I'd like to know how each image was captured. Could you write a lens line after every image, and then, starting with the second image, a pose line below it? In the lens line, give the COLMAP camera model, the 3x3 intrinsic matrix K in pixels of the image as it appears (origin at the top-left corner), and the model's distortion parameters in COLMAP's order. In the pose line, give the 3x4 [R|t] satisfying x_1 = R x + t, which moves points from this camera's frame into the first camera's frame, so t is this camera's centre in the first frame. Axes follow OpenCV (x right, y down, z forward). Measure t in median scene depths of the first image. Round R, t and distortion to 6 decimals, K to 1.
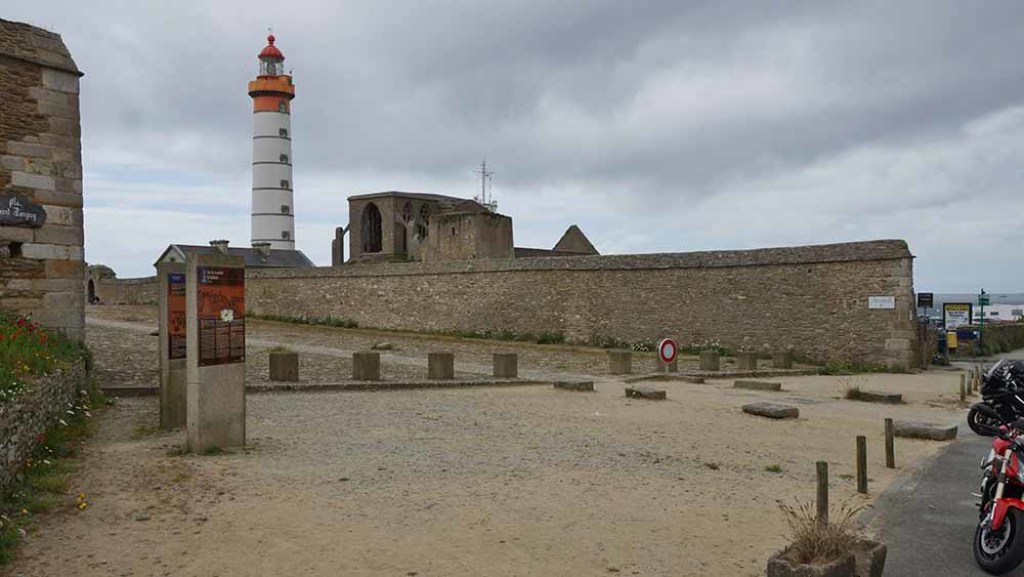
lens RADIAL K [[910.6, 0, 512.3], [0, 910.6, 309.4], [0, 0, 1]] dist [0.017130, 0.009340]
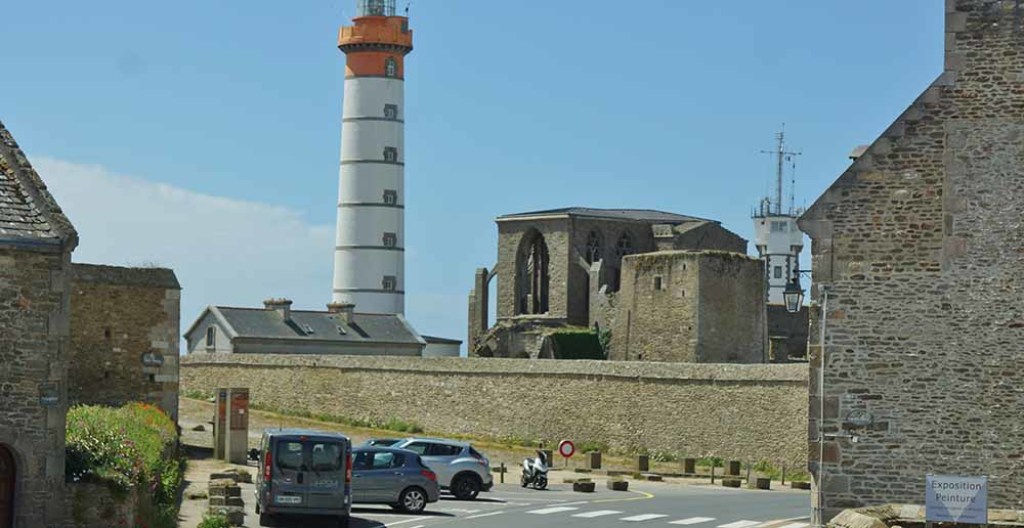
lens RADIAL K [[2904.9, 0, 512.0], [0, 2904.9, 264.0], [0, 0, 1]] dist [0.018935, 0.542323]
pose [[0.969531, 0.017440, -0.244348, 0.483539], [-0.030223, 0.998358, -0.048662, -0.006534], [0.243098, 0.054564, 0.968466, -1.352302]]
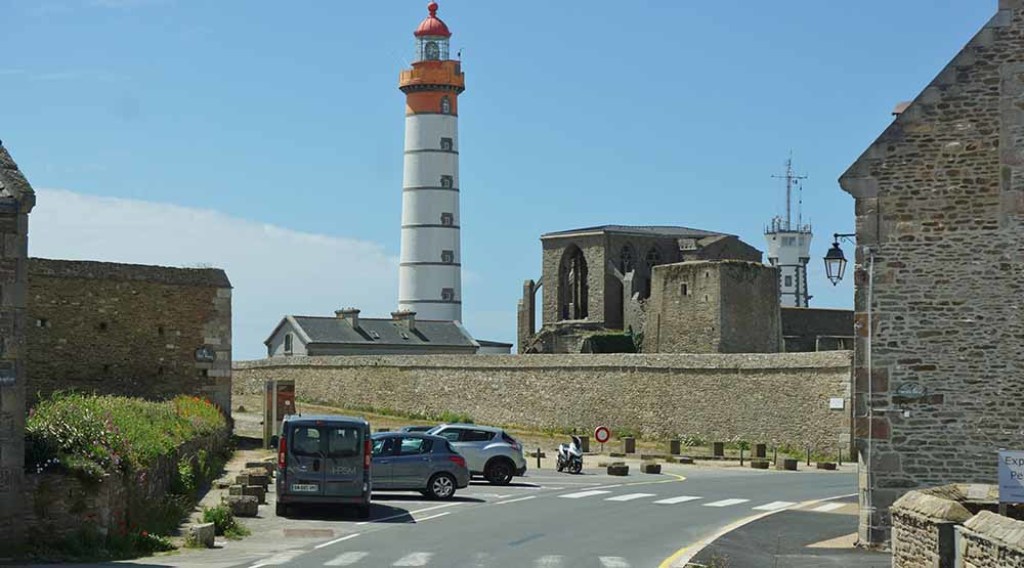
lens RADIAL K [[2329.7, 0, 512.0], [0, 2329.7, 284.0], [0, 0, 1]] dist [0.044651, 0.187505]
pose [[0.963987, -0.000072, -0.265951, 0.427096], [-0.014368, 0.998525, -0.052351, 0.001432], [0.265562, 0.054287, 0.962564, -1.082463]]
